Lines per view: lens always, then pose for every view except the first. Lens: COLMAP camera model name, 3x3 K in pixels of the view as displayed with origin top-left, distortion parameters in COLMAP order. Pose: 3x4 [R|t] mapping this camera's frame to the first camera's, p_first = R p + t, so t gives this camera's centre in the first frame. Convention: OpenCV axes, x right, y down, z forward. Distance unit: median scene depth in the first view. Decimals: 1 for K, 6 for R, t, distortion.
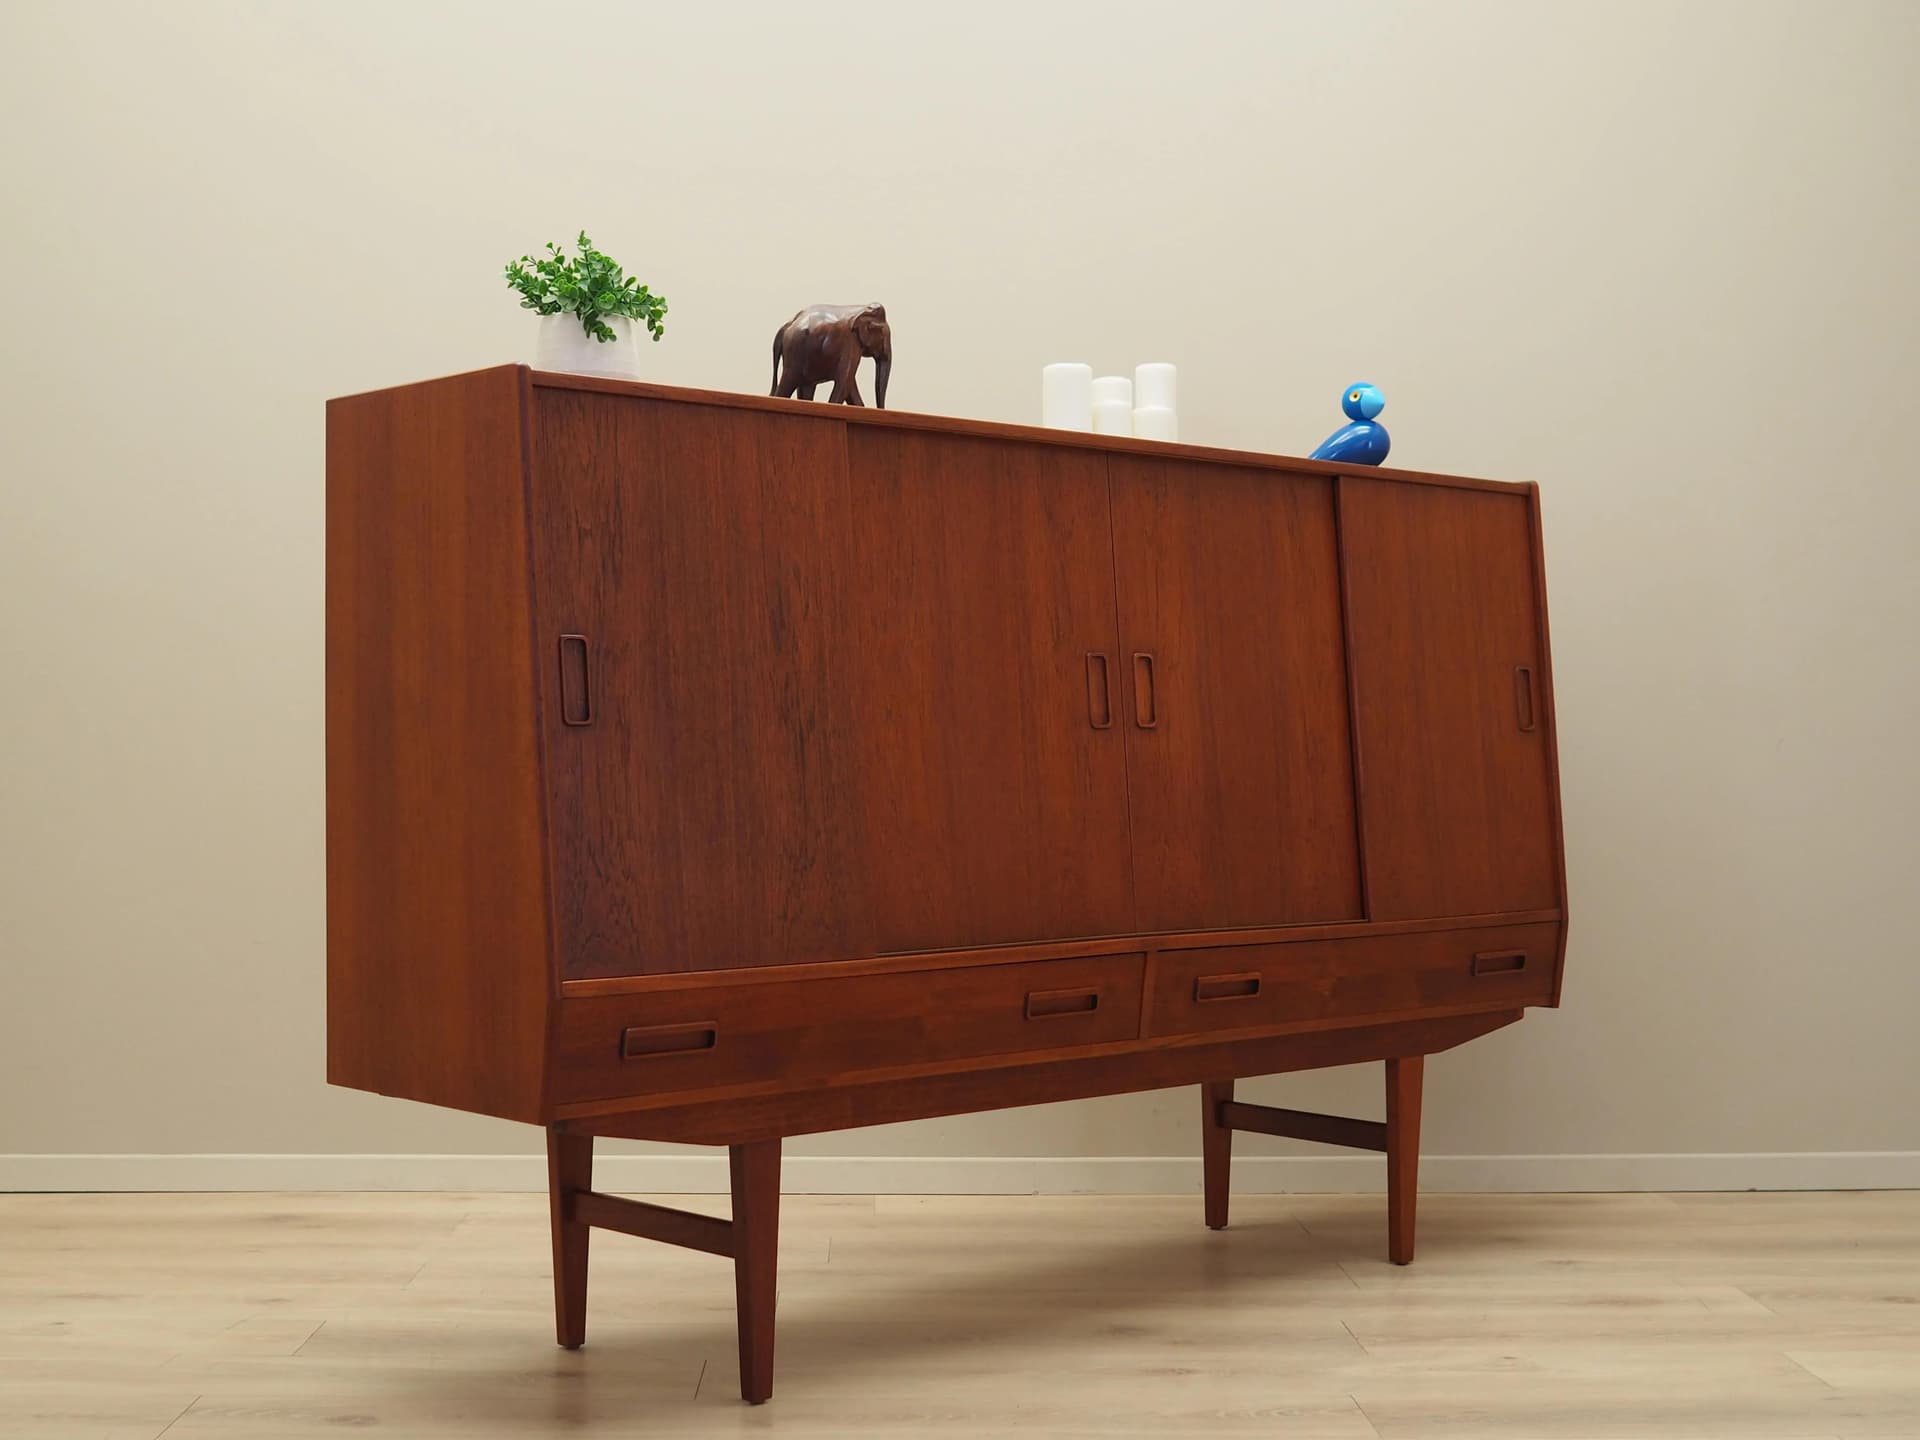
lens RADIAL K [[2618.4, 0, 1017.9], [0, 2618.4, 726.3], [0, 0, 1]] dist [-0.038882, -0.011547]
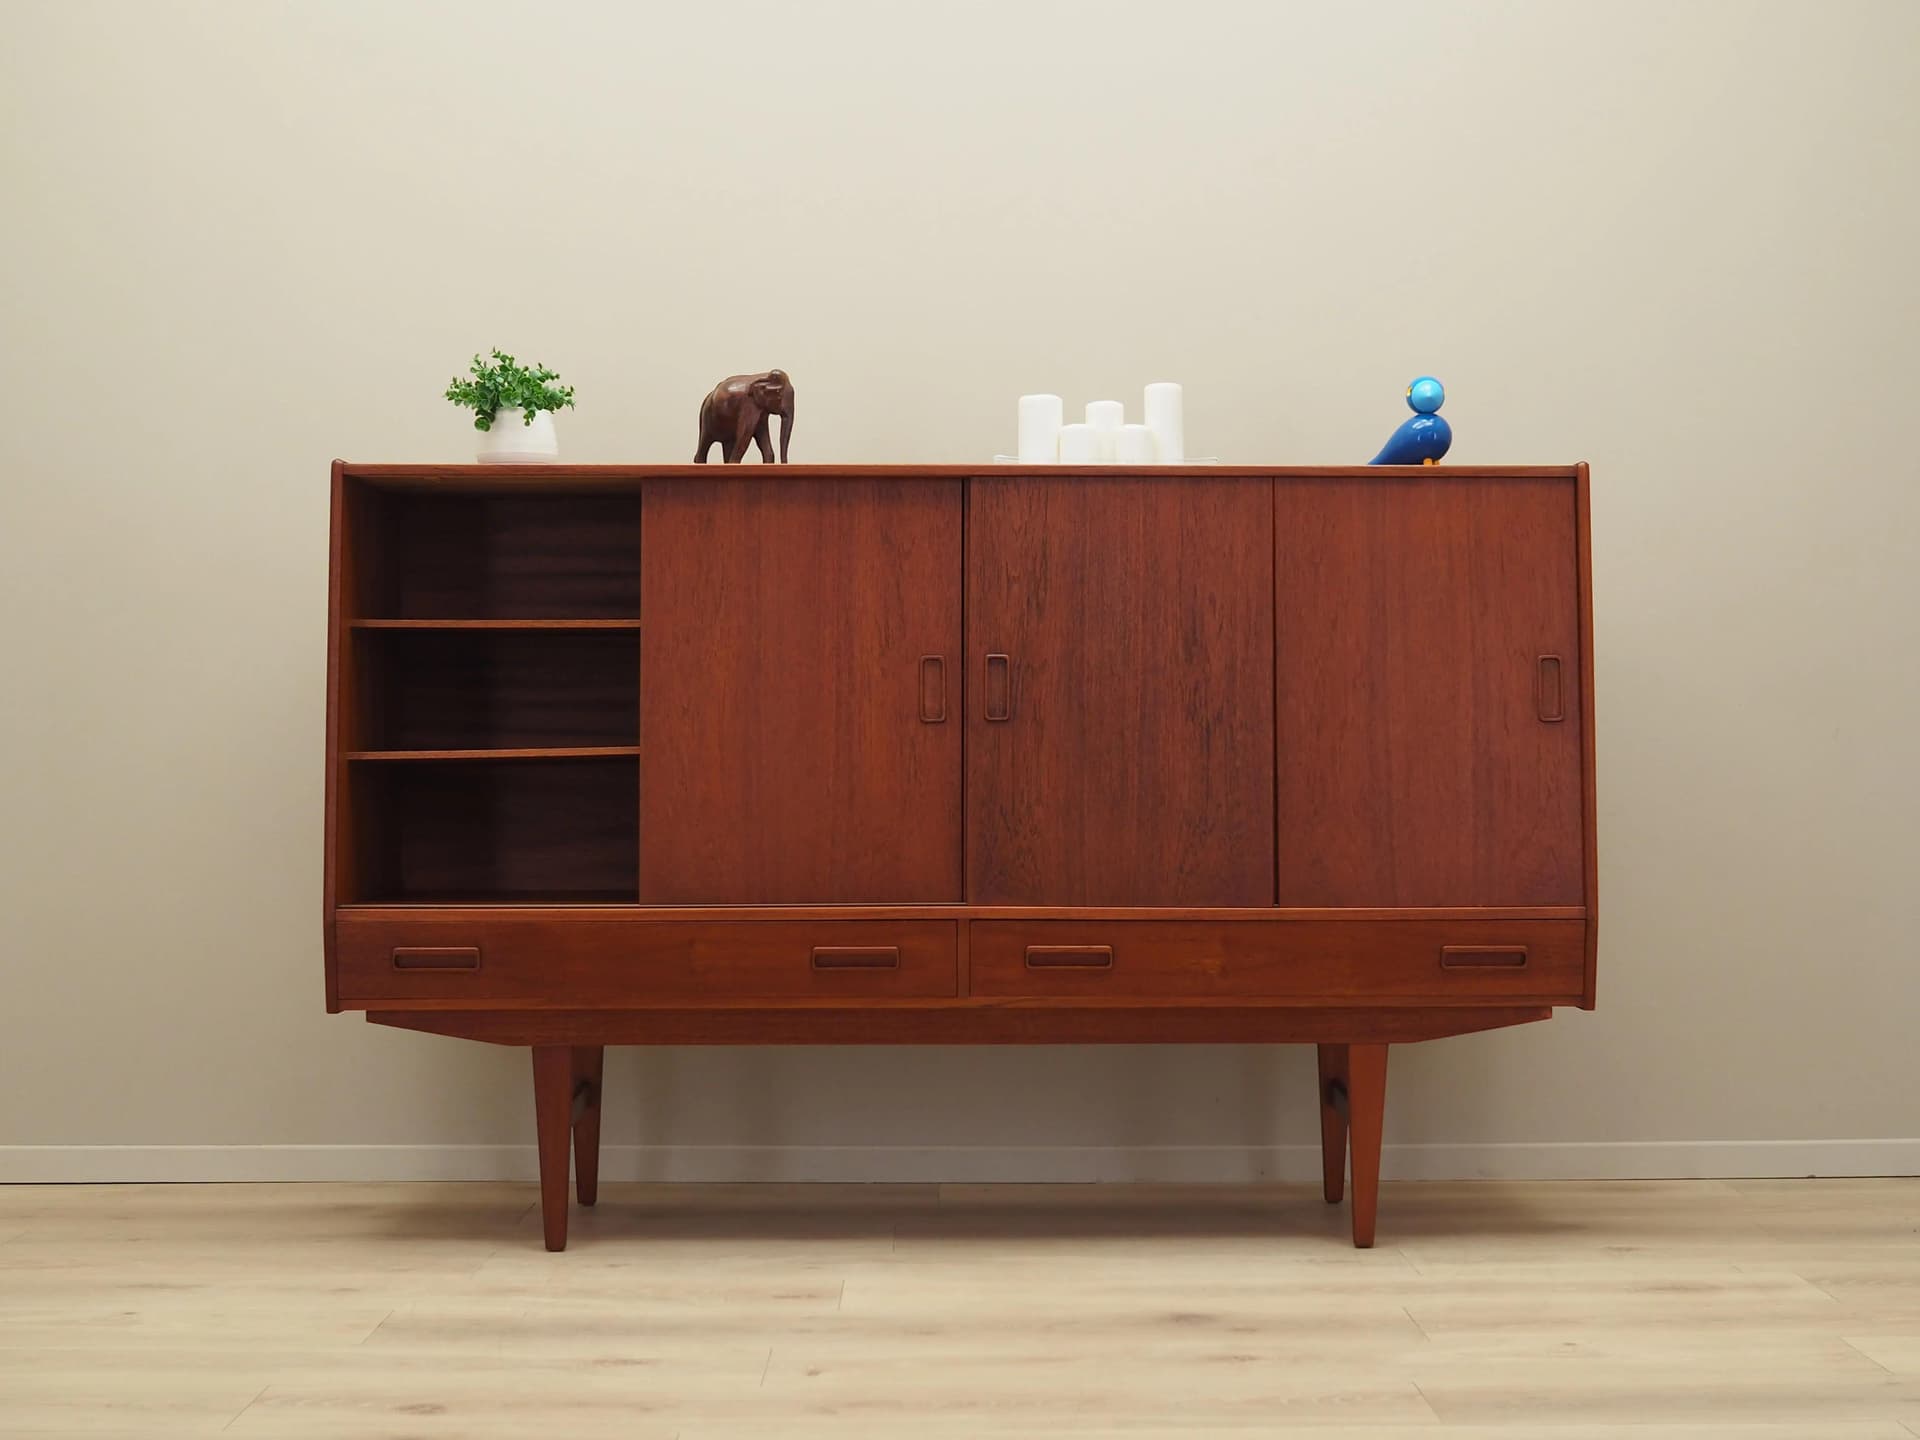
lens RADIAL K [[1631.1, 0, 963.9], [0, 1631.1, 781.7], [0, 0, 1]] dist [0.007801, 0.001992]
pose [[0.747380, 0.020411, -0.664083, 0.375040], [0.002639, 0.999429, 0.033689, 0.002223], [0.664391, -0.026931, 0.746900, 0.346728]]
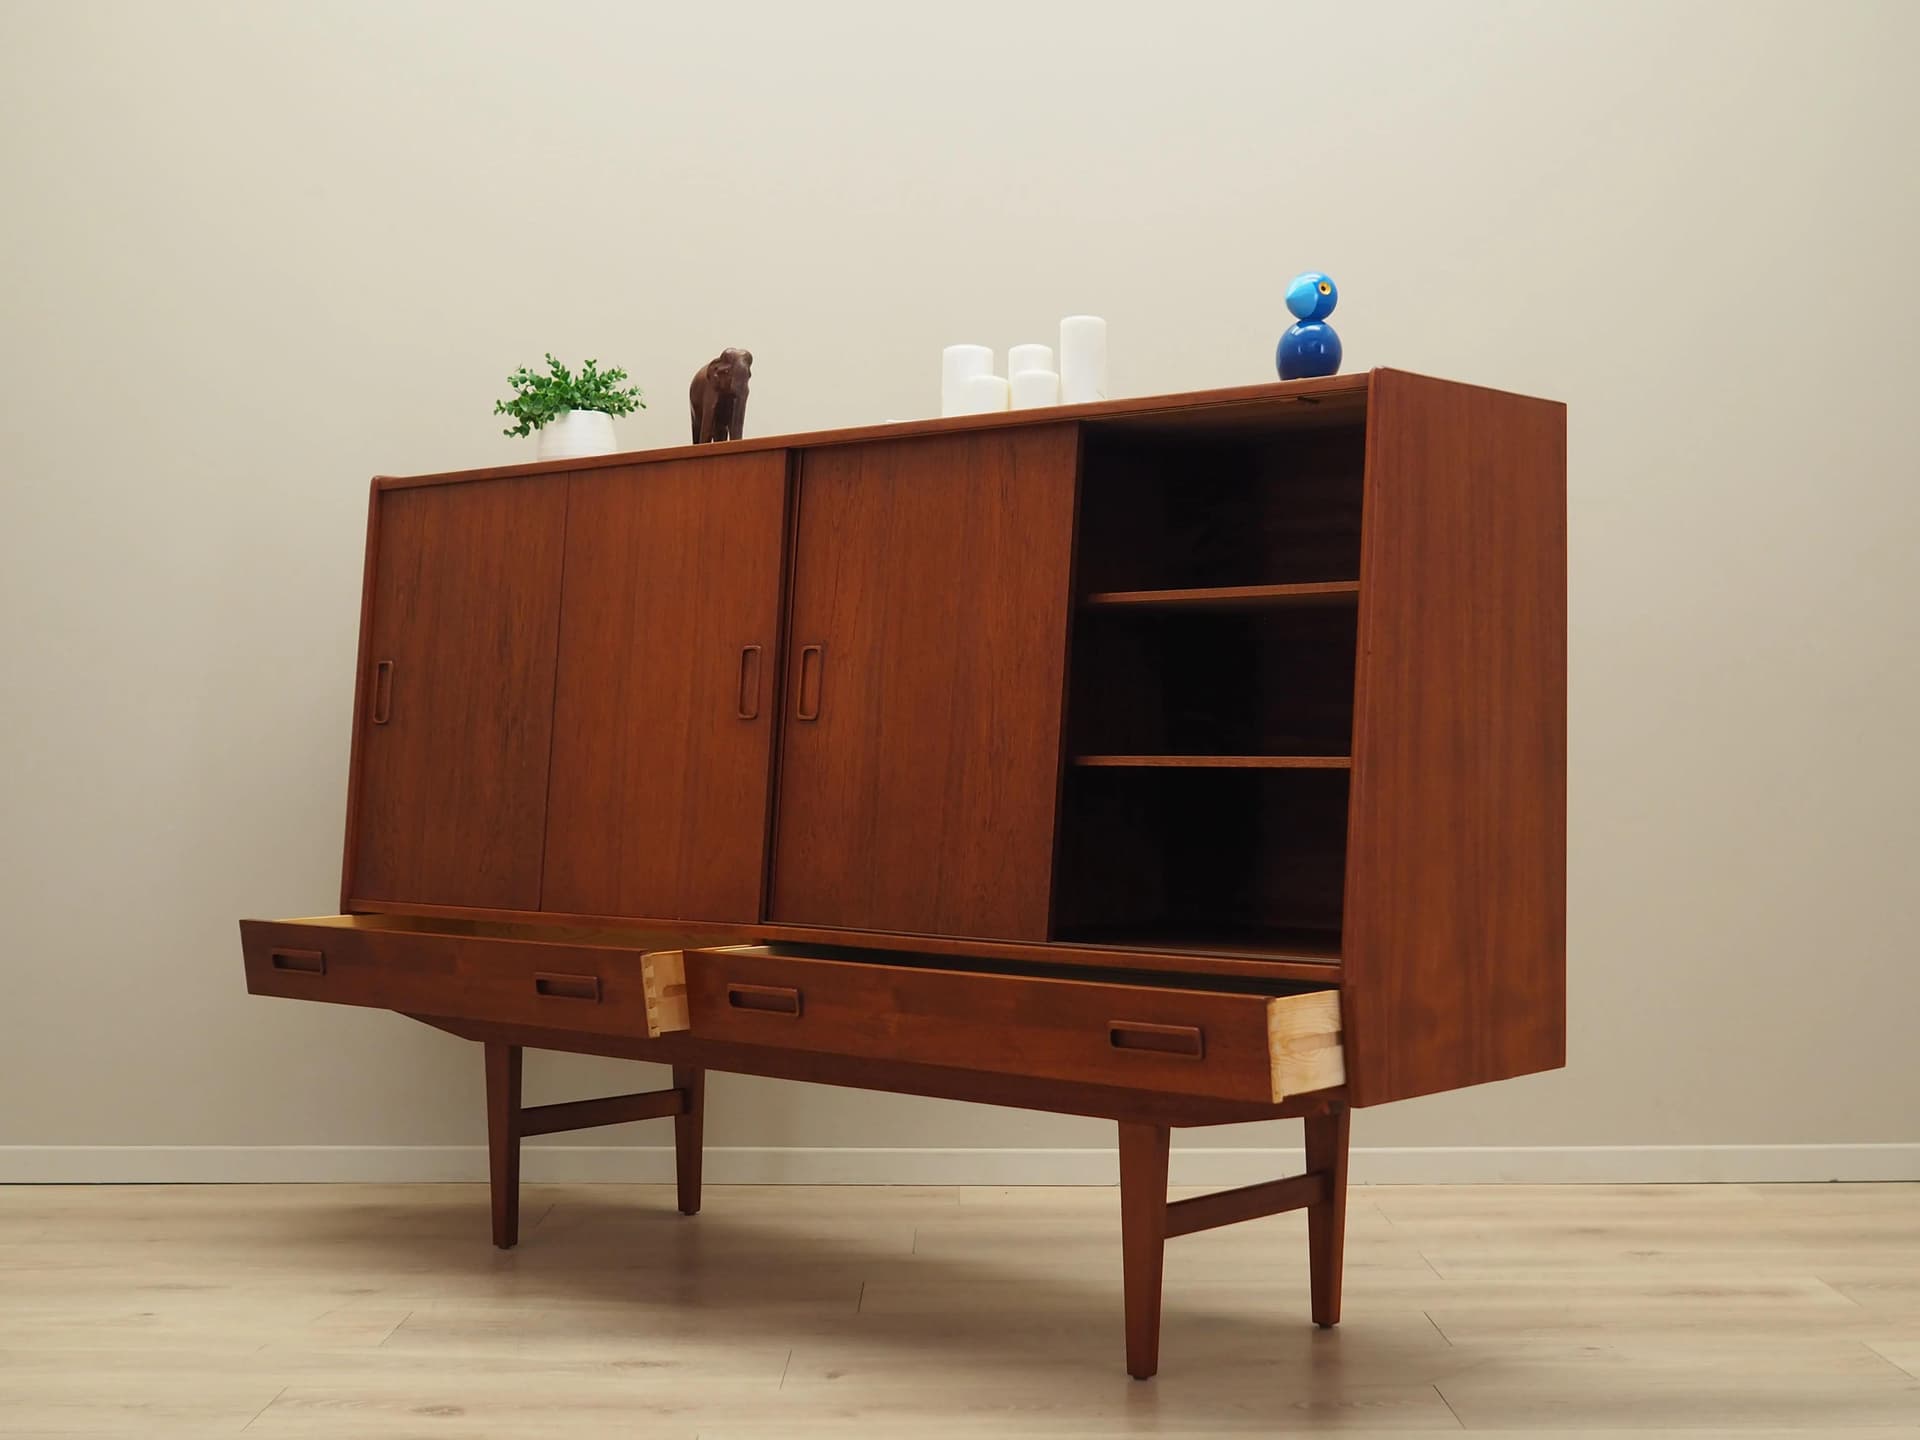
lens RADIAL K [[2618.4, 0, 1017.9], [0, 2618.4, 726.3], [0, 0, 1]] dist [-0.038882, -0.011547]
pose [[0.102522, -0.003936, -0.994723, 1.272773], [0.007002, 0.999970, -0.003235, 0.008010], [0.994706, -0.006633, 0.102546, 1.178024]]
